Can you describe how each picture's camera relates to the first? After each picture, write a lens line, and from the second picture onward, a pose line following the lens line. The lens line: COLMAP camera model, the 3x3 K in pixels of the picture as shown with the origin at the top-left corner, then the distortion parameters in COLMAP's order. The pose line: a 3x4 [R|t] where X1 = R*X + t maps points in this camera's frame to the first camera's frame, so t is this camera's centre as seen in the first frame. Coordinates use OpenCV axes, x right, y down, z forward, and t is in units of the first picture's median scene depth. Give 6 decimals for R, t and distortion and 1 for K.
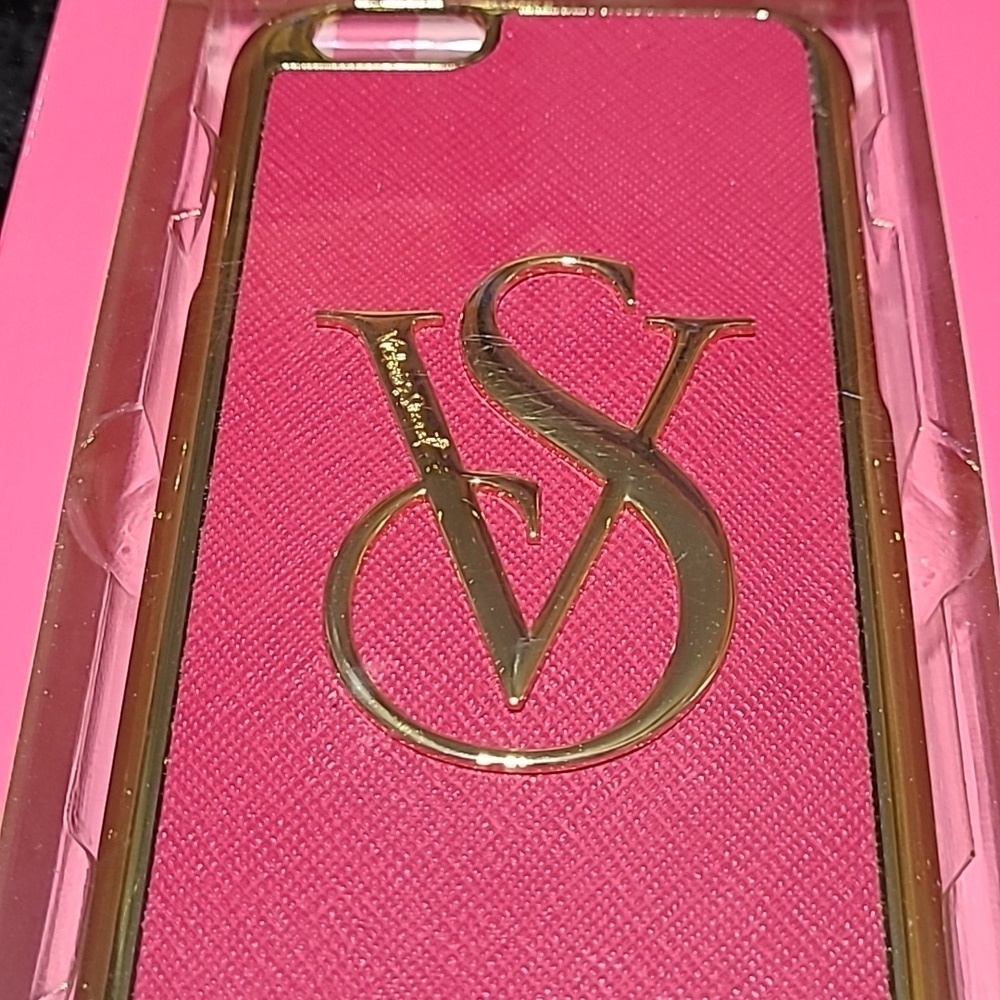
lens RADIAL K [[1668.5, 0, 517.2], [0, 1668.5, 499.5], [0, 0, 1]] dist [-0.037741, -0.175868]
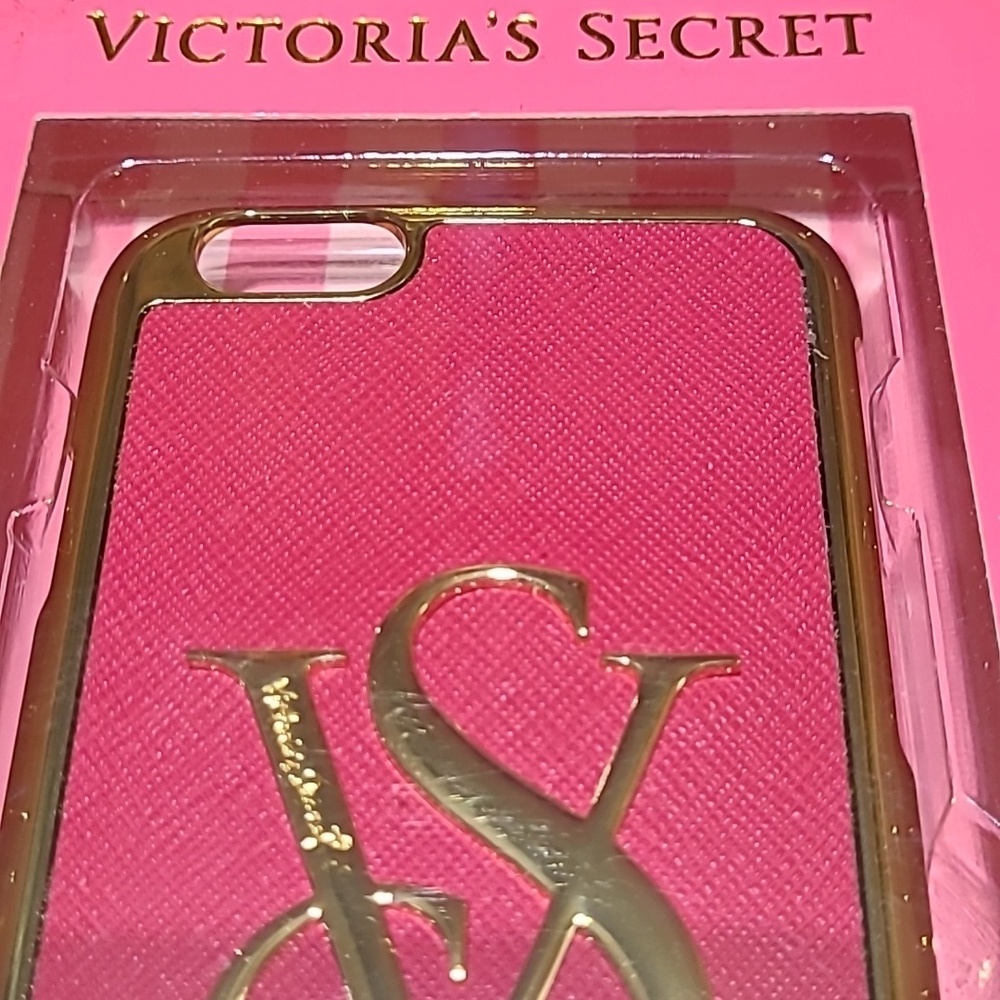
lens RADIAL K [[1660.7, 0, 500.0], [0, 1660.7, 500.0], [0, 0, 1]] dist [-0.036638, 0.048212]
pose [[0.999880, -0.014813, -0.004559, 0.033789], [0.014872, 0.999802, 0.013239, -0.197374], [0.004362, -0.013305, 0.999902, 0.216535]]
